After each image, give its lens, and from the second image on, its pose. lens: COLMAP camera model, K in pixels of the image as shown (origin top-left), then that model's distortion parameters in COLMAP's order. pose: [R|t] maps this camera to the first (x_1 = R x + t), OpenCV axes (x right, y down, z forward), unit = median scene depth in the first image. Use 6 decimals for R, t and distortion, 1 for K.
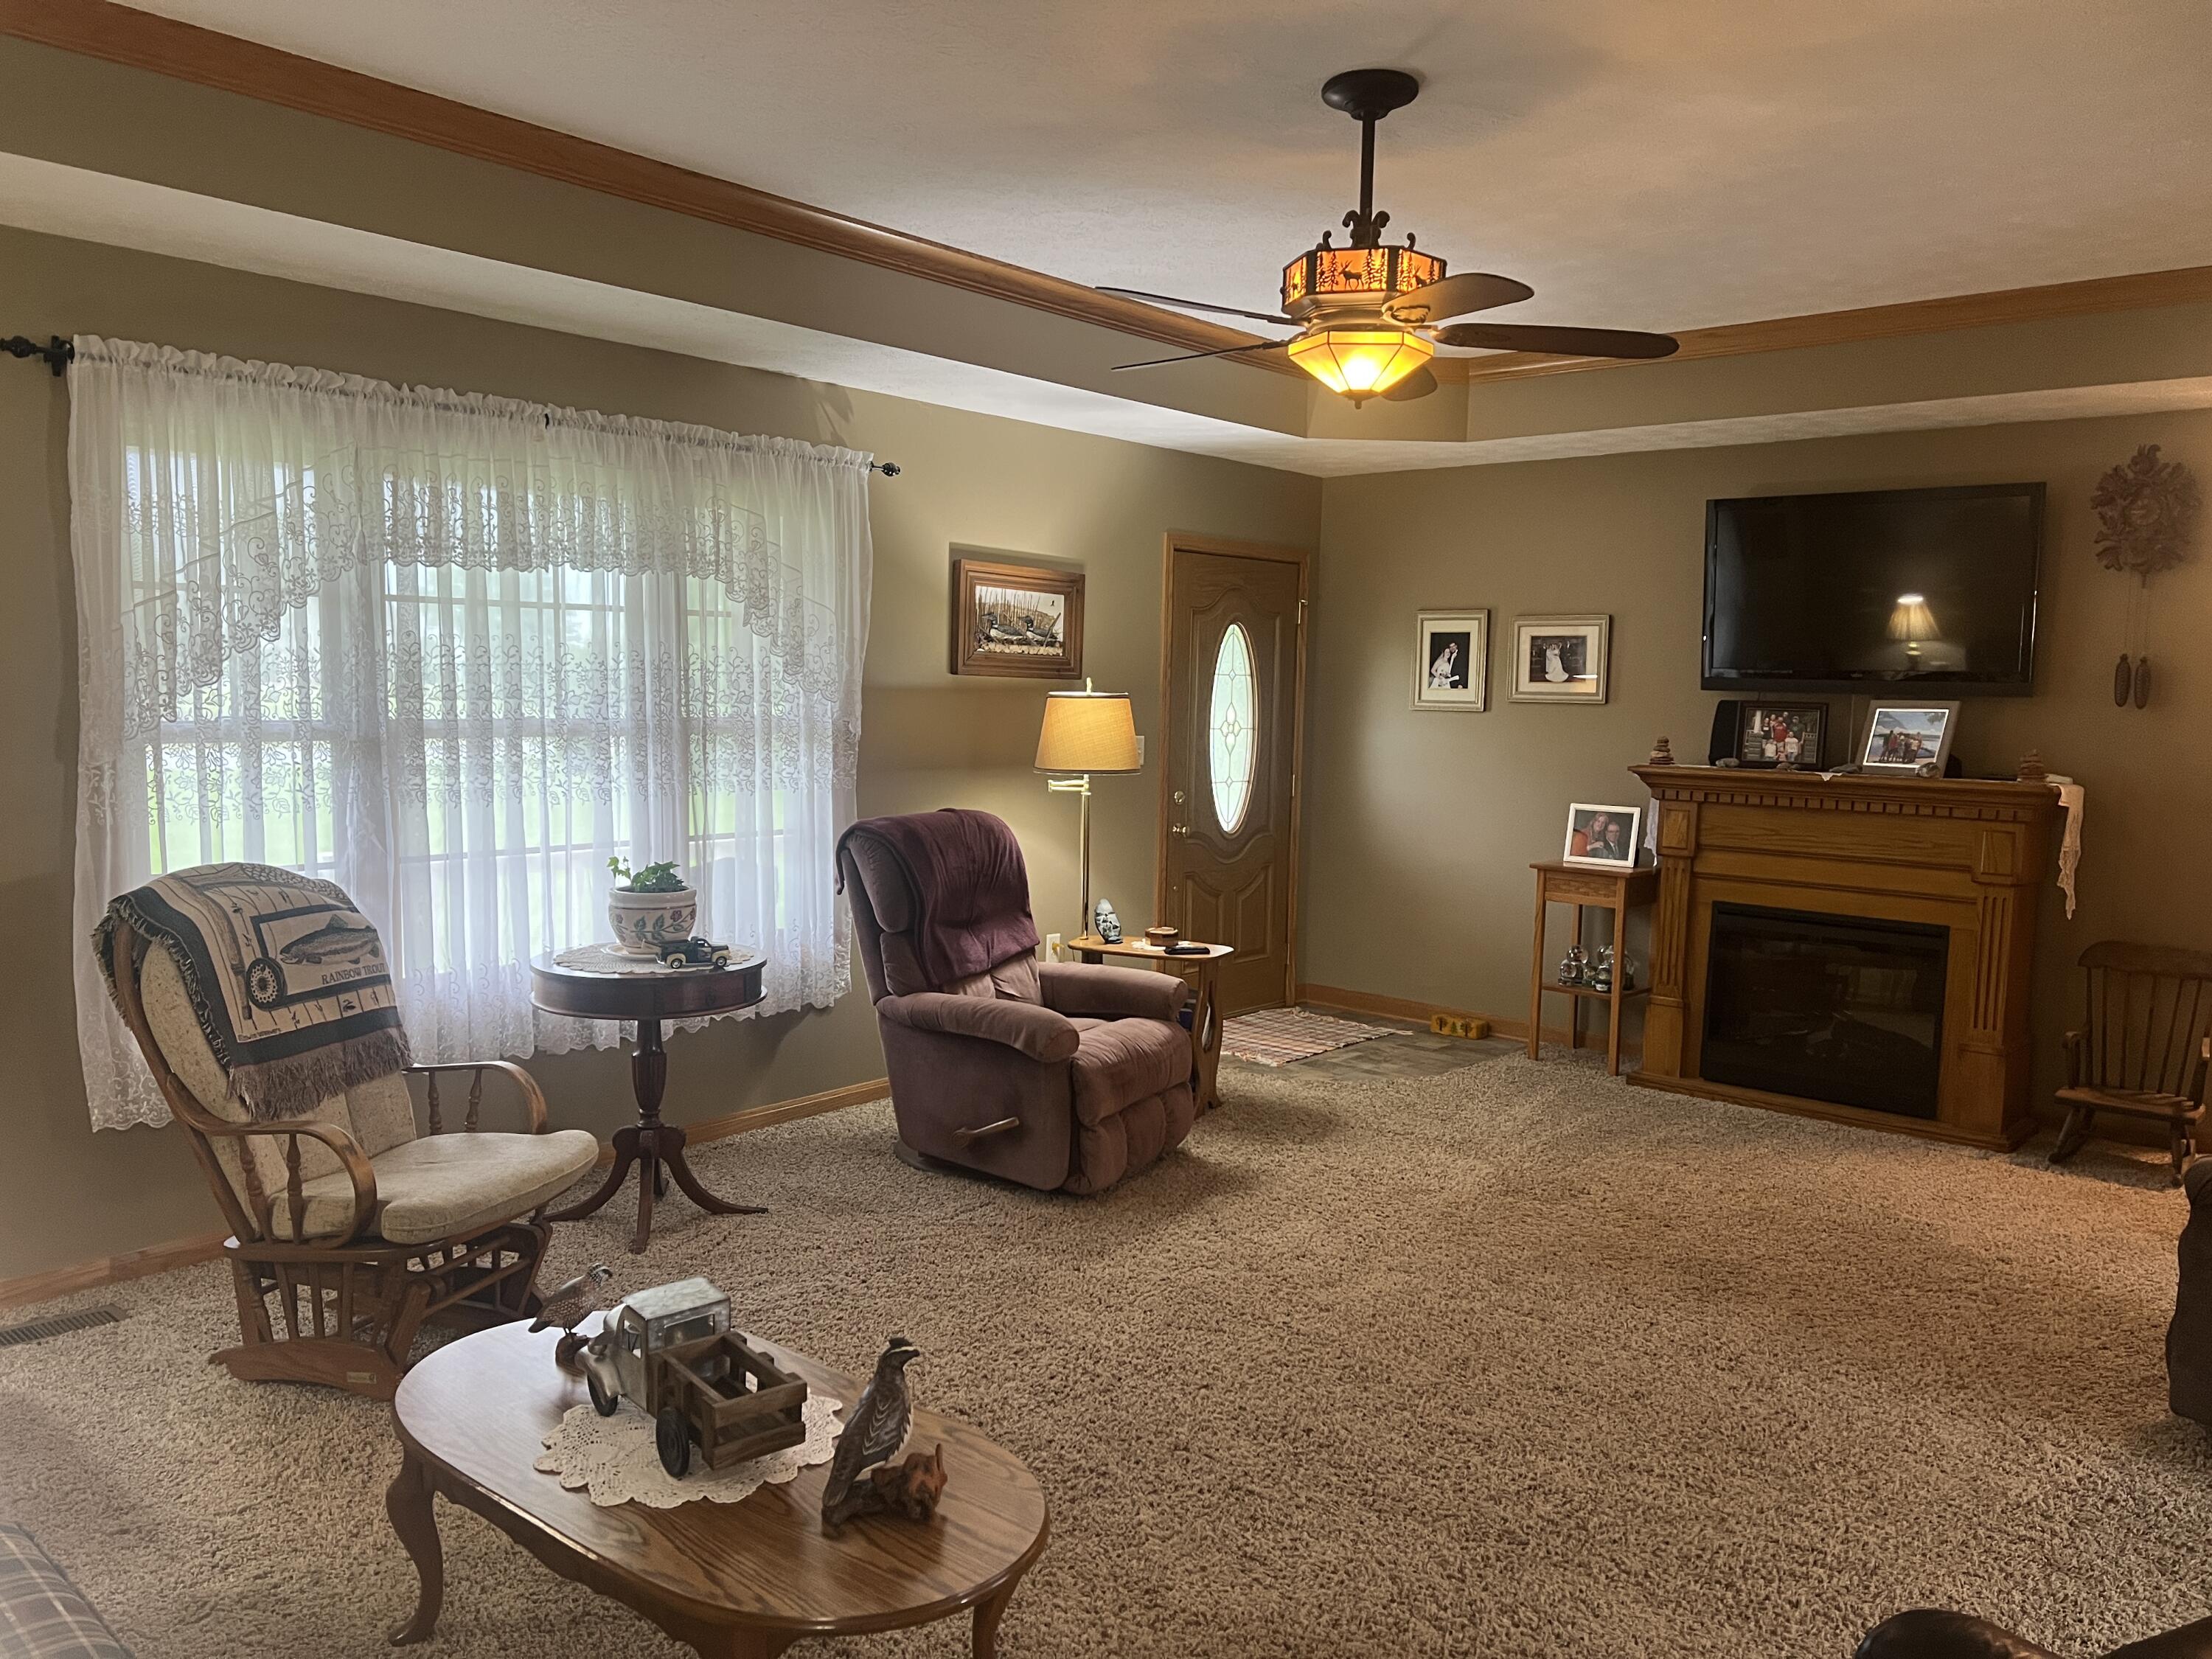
lens RADIAL K [[1650.6, 0, 1106.0], [0, 1650.6, 829.5], [0, 0, 1]] dist [0.063083, -0.067902]
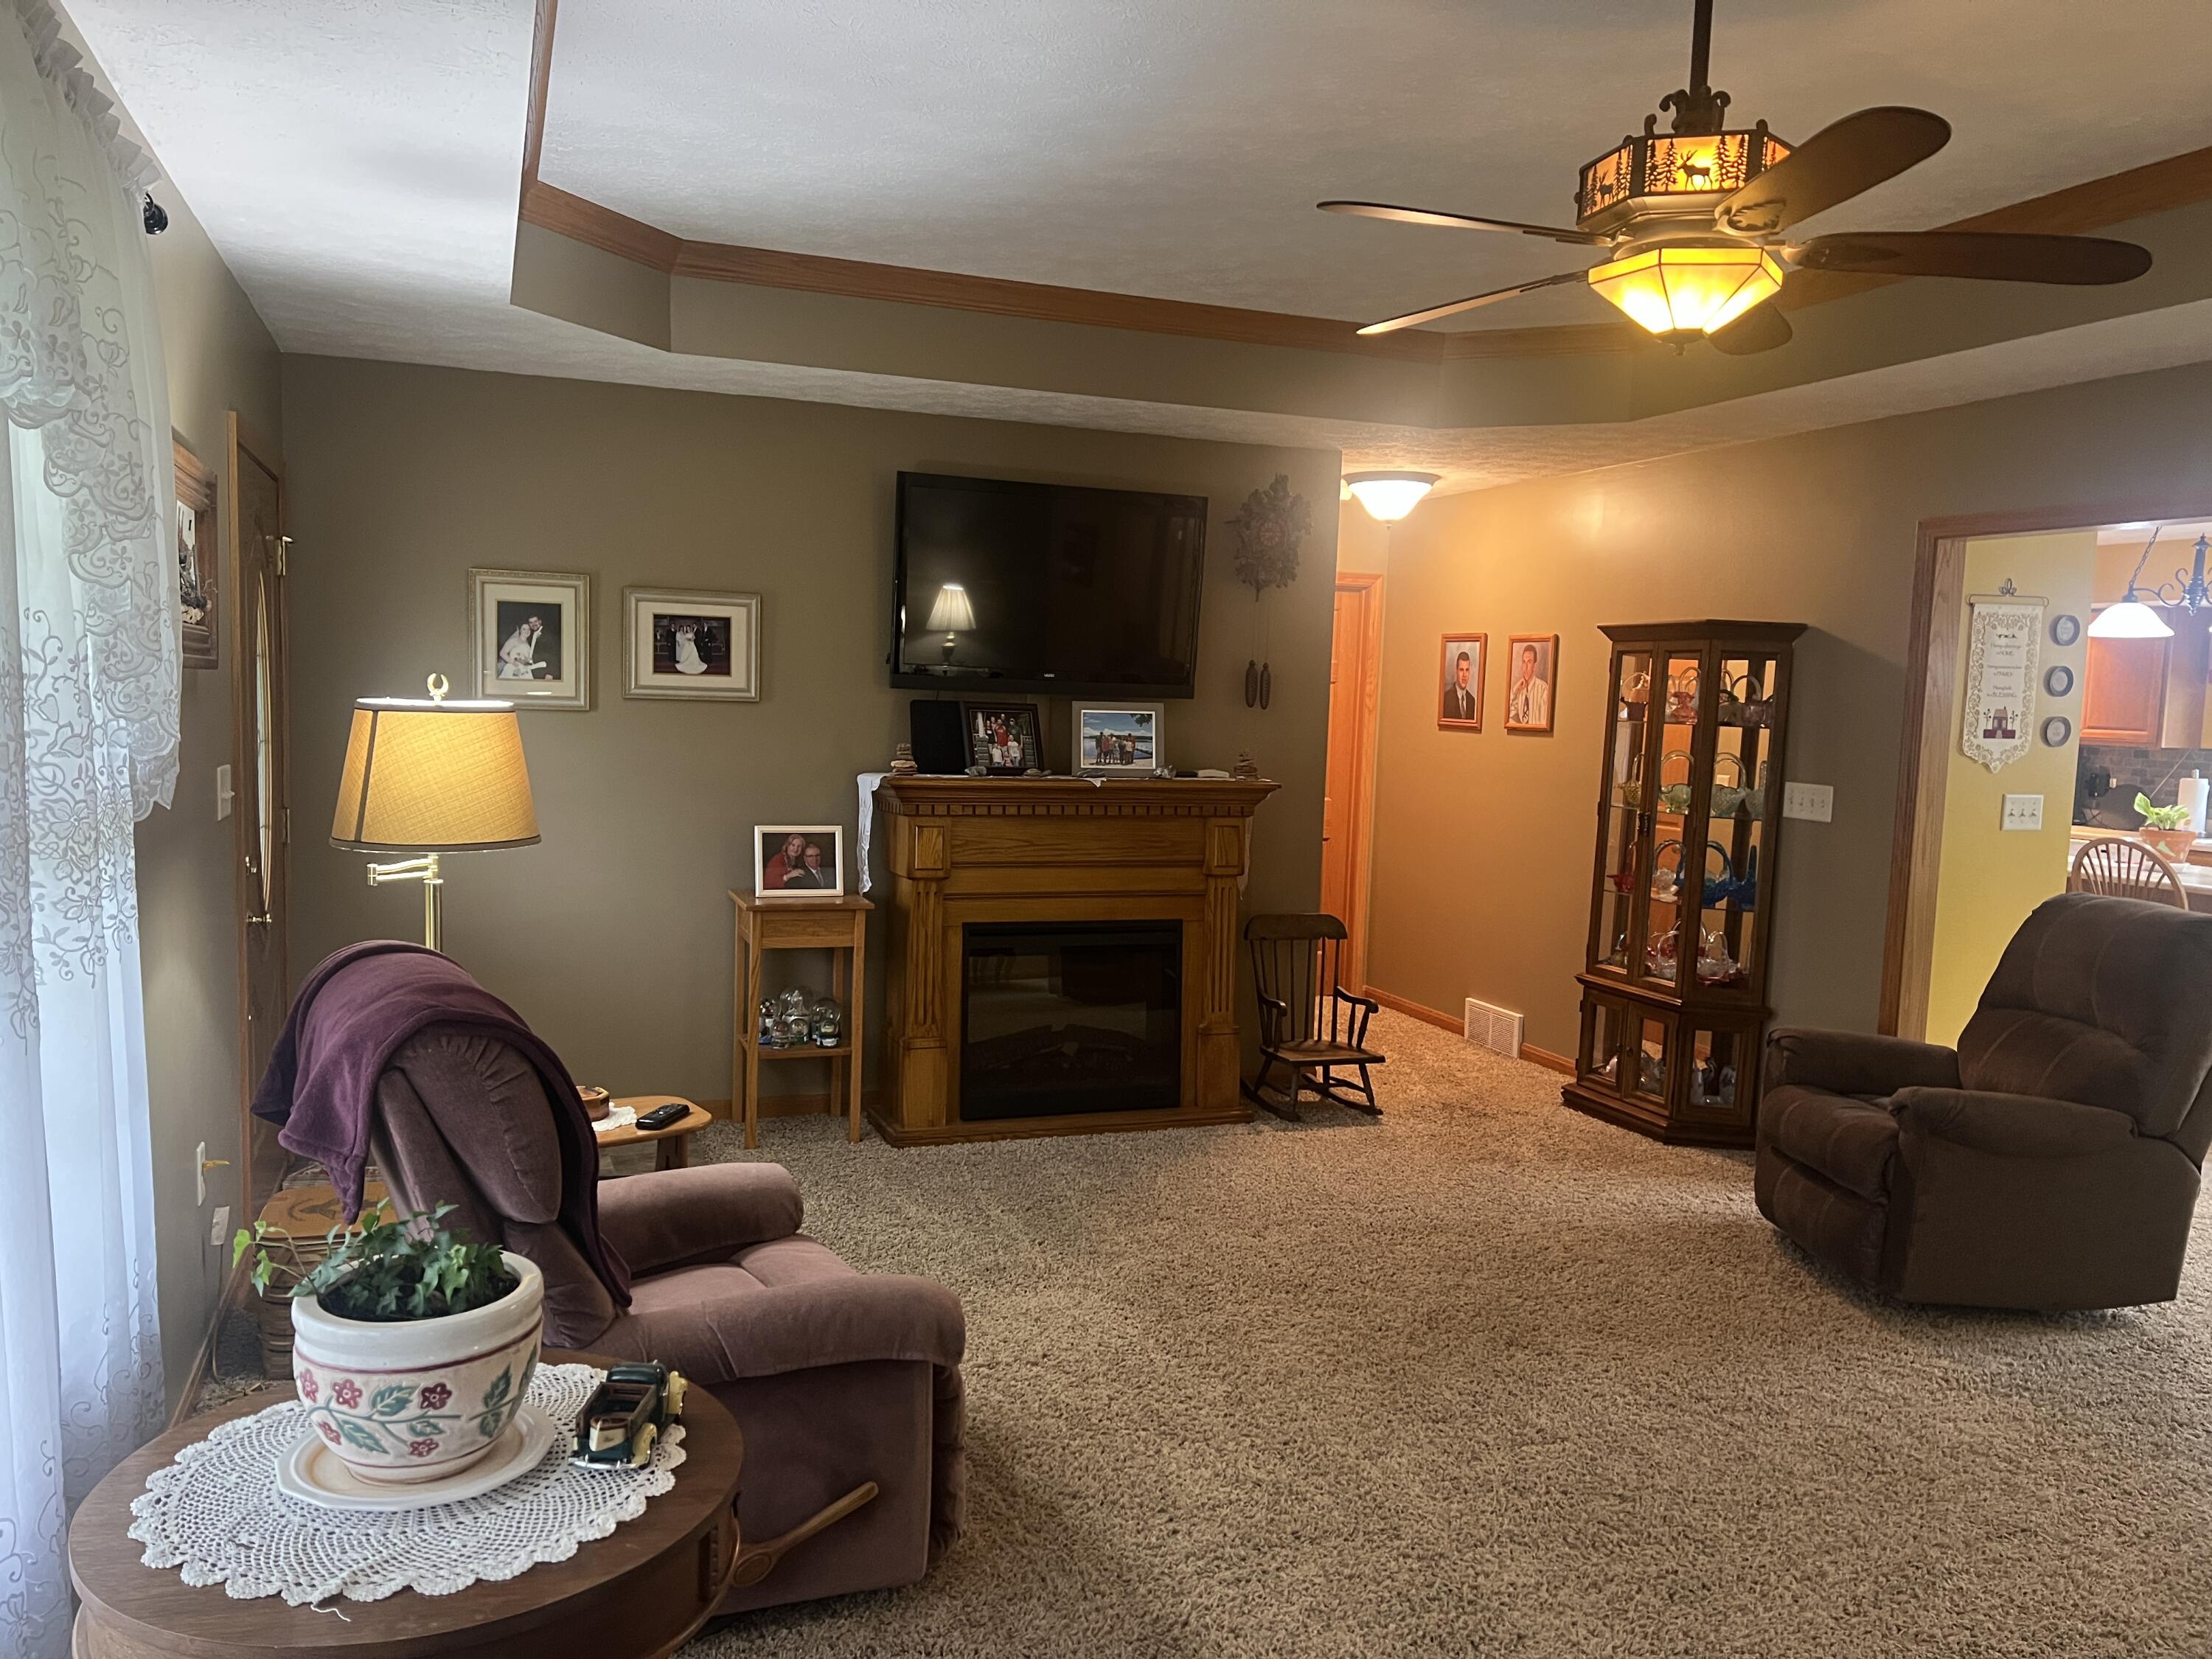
lens RADIAL K [[1656.2, 0, 1106.0], [0, 1656.2, 829.5], [0, 0, 1]] dist [0.112152, -0.068387]
pose [[0.476028, -0.080725, 0.875717, -0.484268], [0.056762, 0.996522, 0.061005, -0.074016], [-0.877596, 0.020667, 0.478955, 0.628815]]
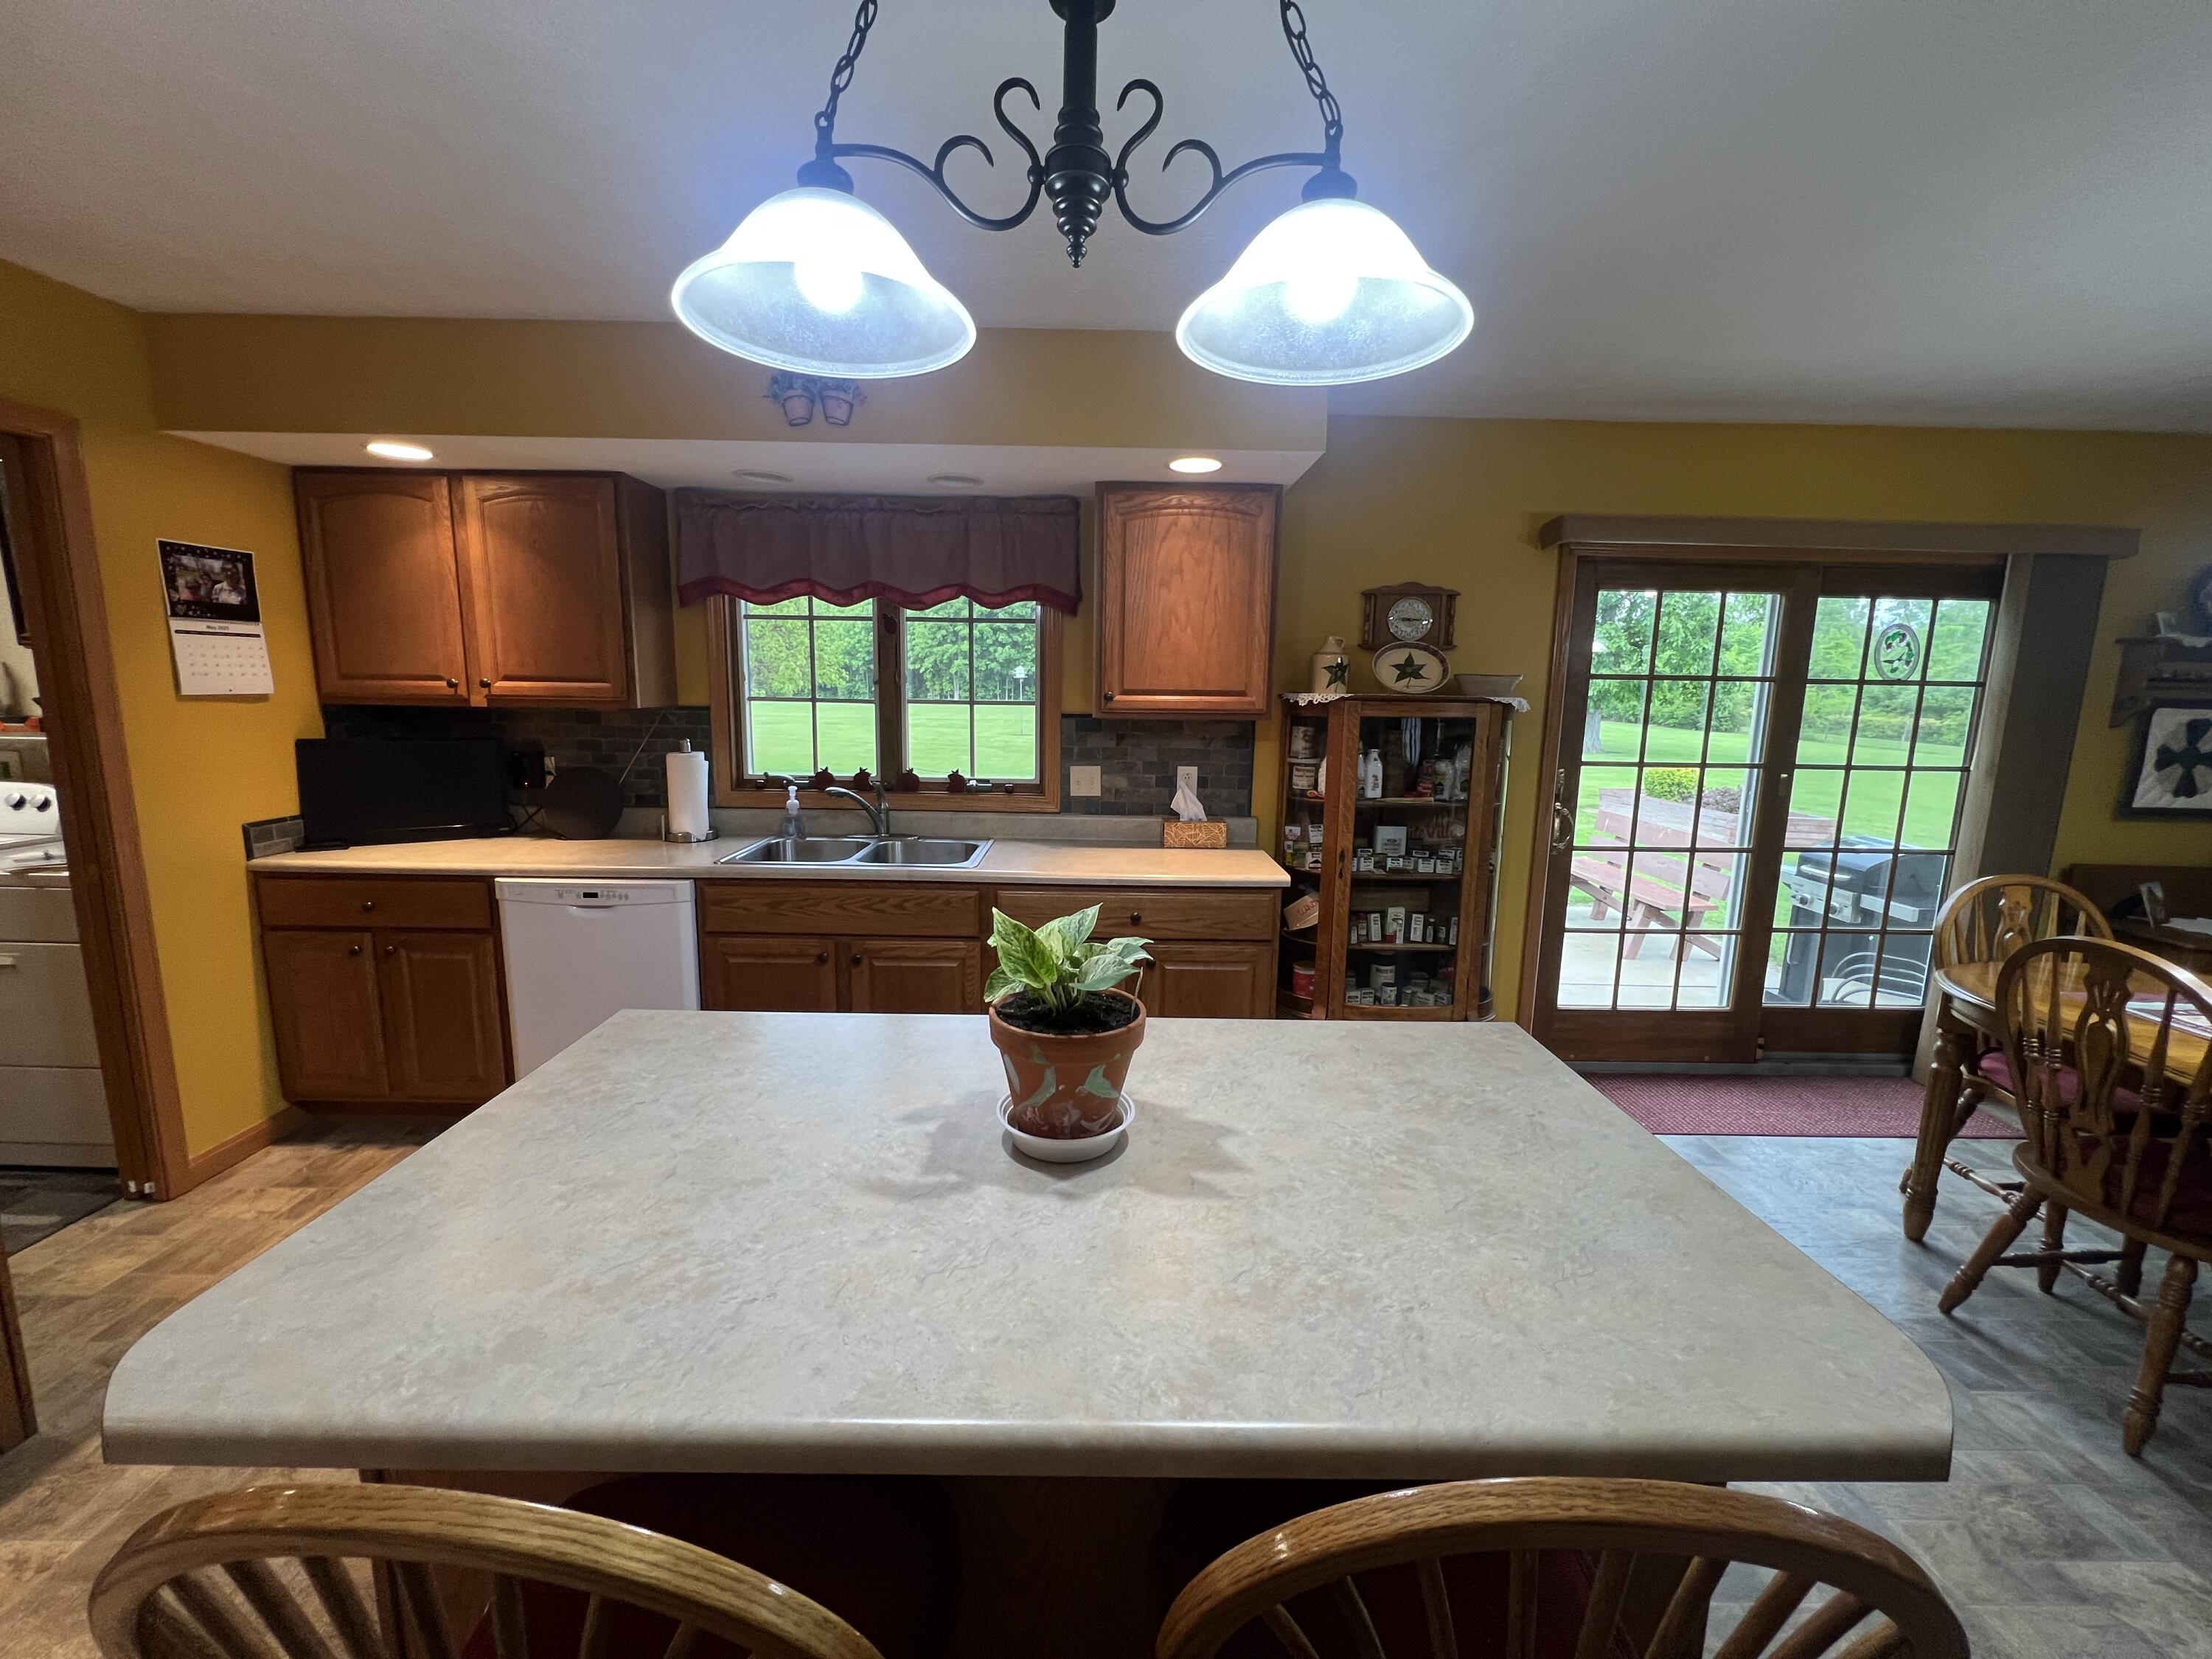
lens RADIAL K [[880.3, 0, 1101.1], [0, 880.3, 818.6], [0, 0, 1]] dist [-0.001812, -0.000312]
pose [[-0.652311, -0.147090, 0.743542, 1.051095], [0.039205, 0.973128, 0.226902, -0.034214], [-0.756937, 0.177161, -0.629016, 0.660452]]
